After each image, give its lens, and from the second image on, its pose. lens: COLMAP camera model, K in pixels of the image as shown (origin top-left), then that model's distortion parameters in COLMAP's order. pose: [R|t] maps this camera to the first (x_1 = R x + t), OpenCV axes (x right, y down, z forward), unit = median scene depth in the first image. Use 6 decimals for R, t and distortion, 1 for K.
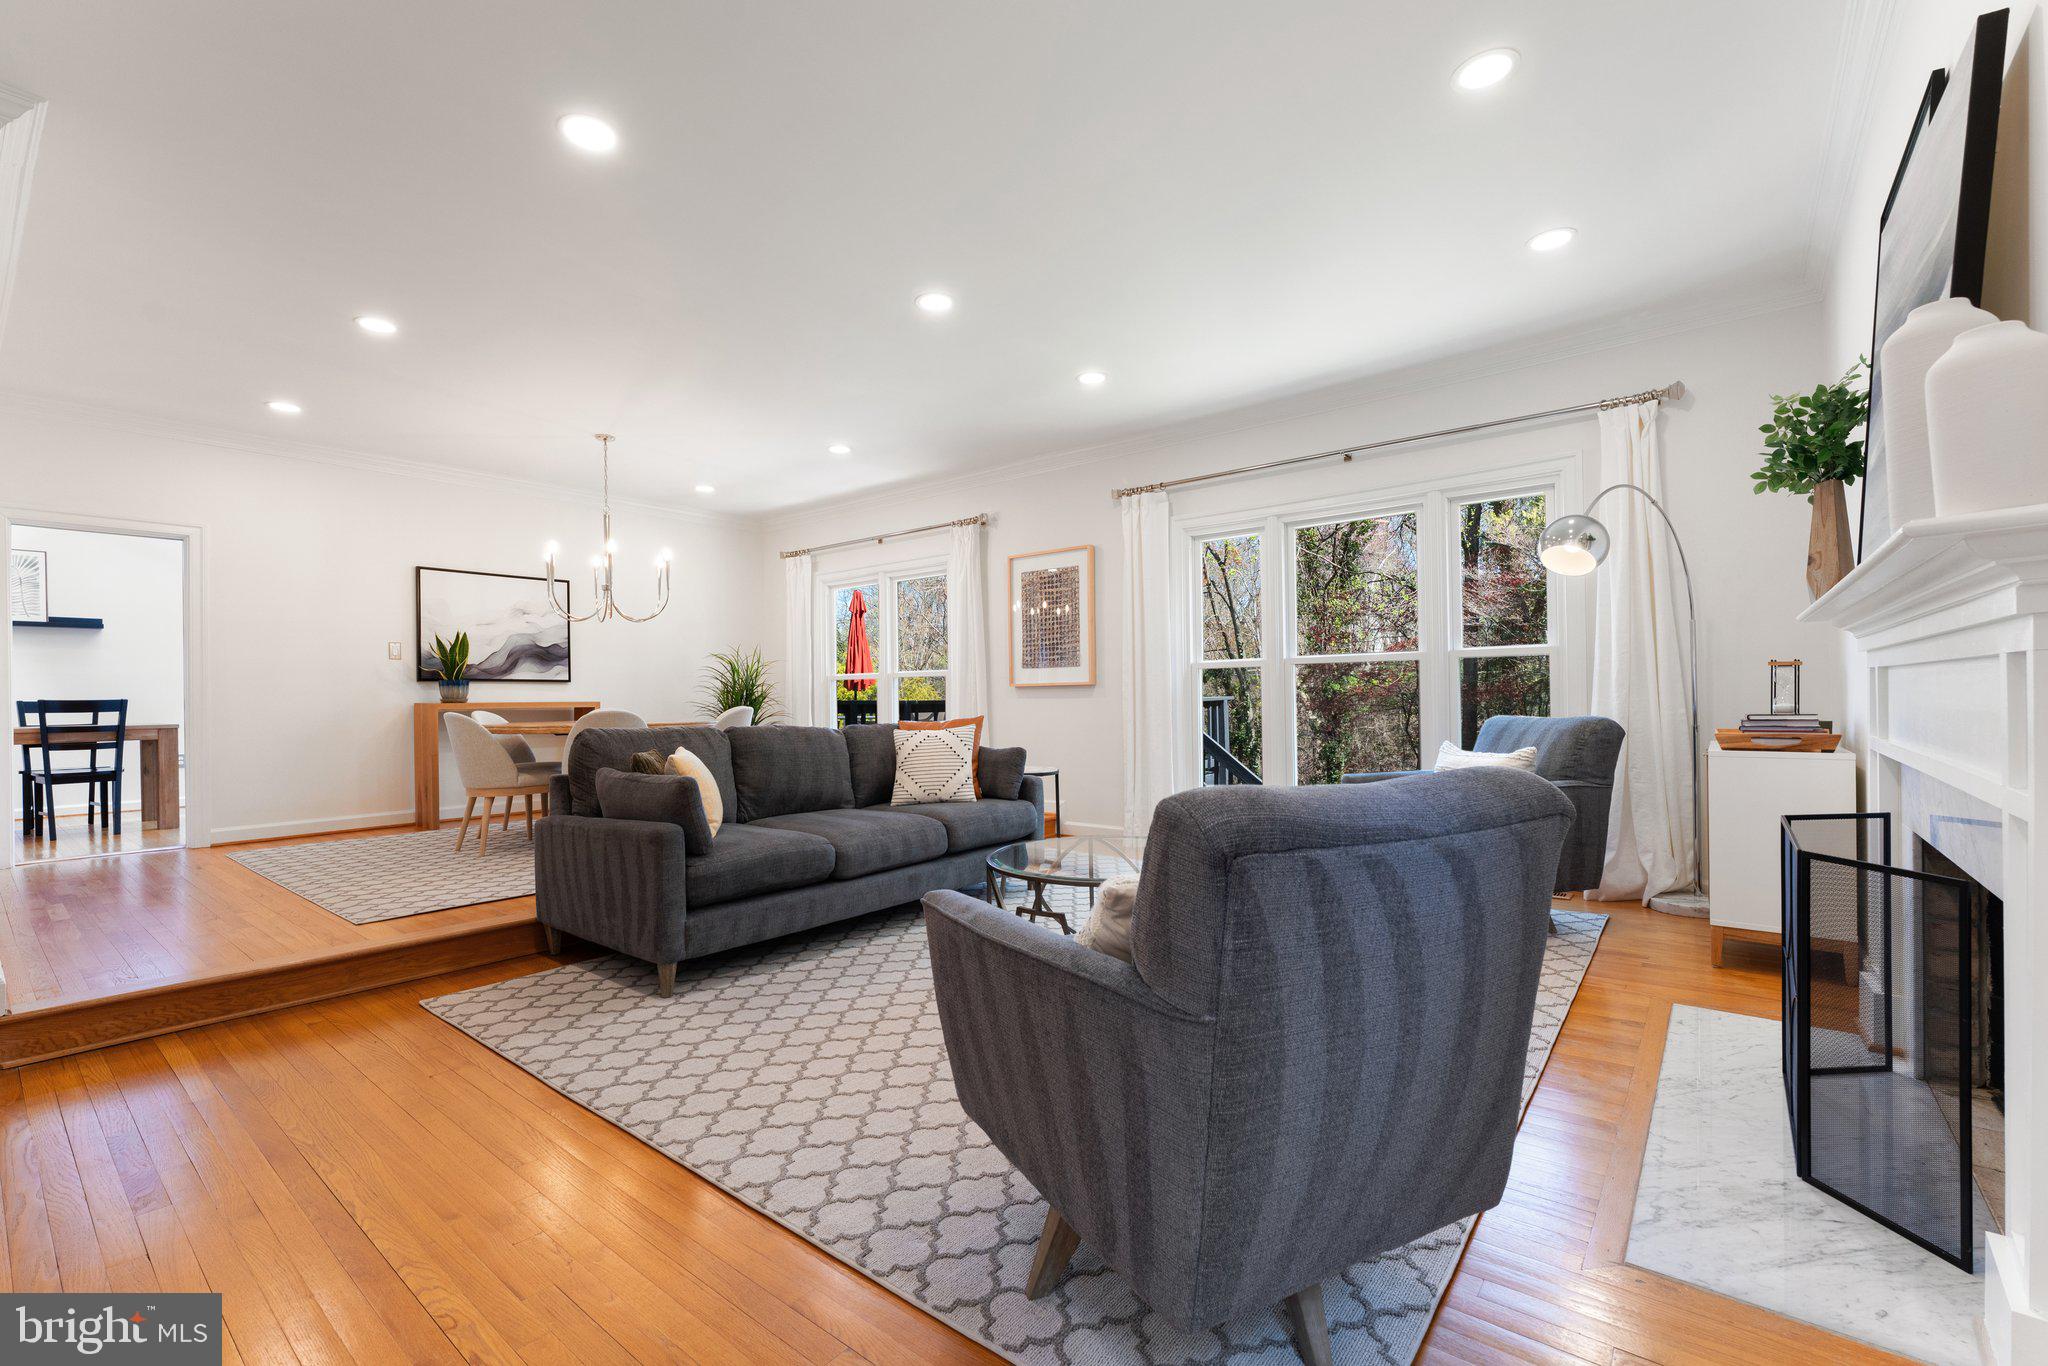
lens RADIAL K [[868.5, 0, 1018.6], [0, 868.5, 704.8], [0, 0, 1]] dist [0.003384, 0.000504]
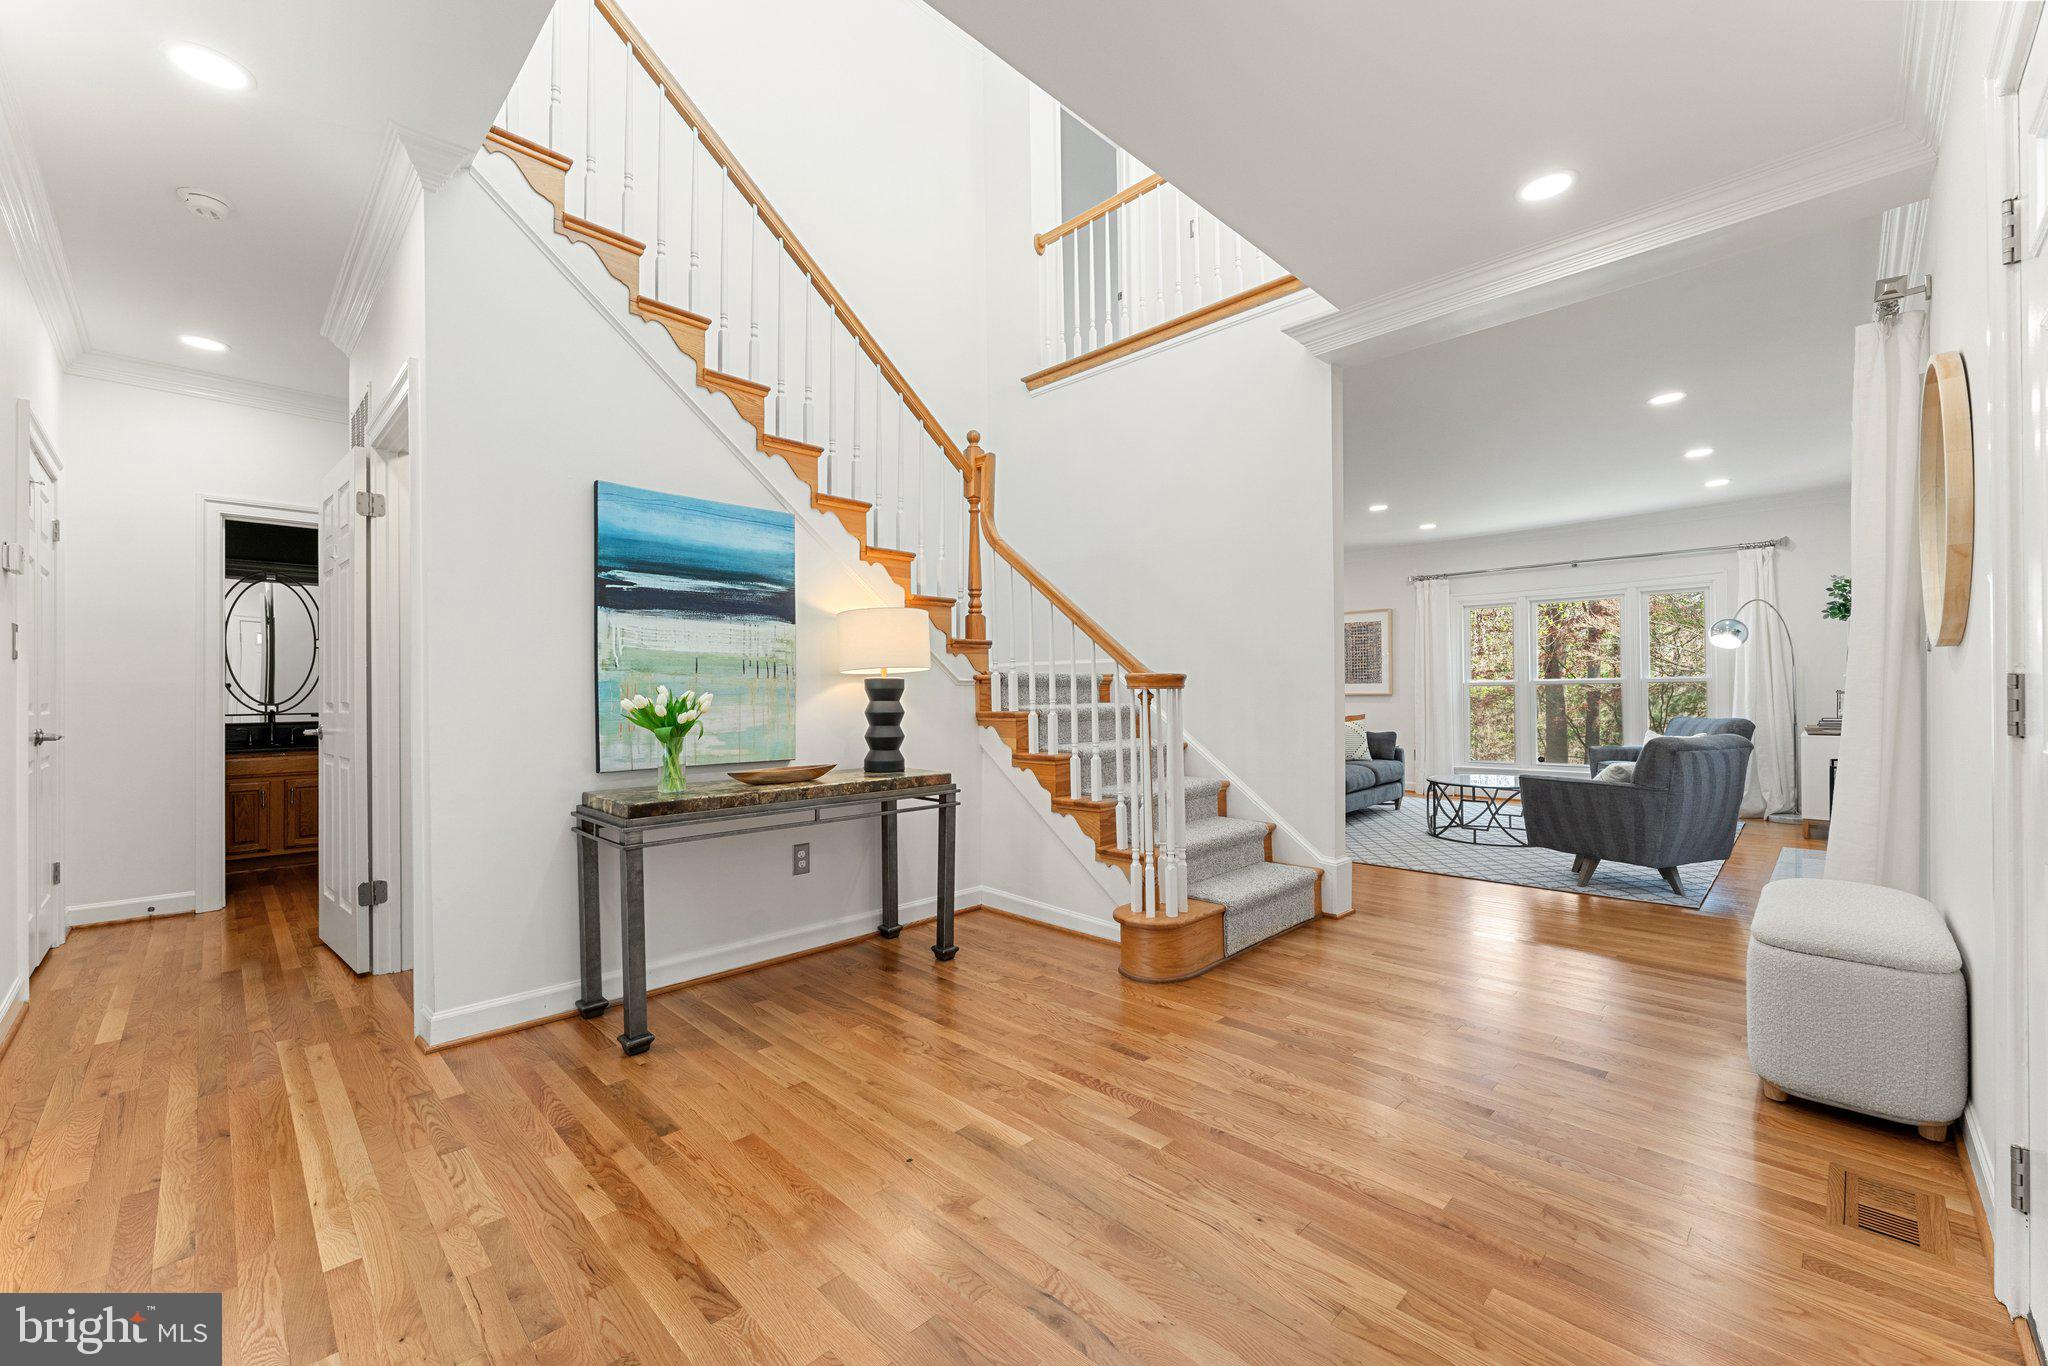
lens RADIAL K [[814.4, 0, 1018.5], [0, 814.4, 694.1], [0, 0, 1]] dist [0.000630, 0.000029]
pose [[0.994278, 0.005421, -0.106683, -0.674389], [-0.005954, 0.999971, -0.004680, -0.019938], [0.106655, 0.005288, 0.994282, -0.891683]]
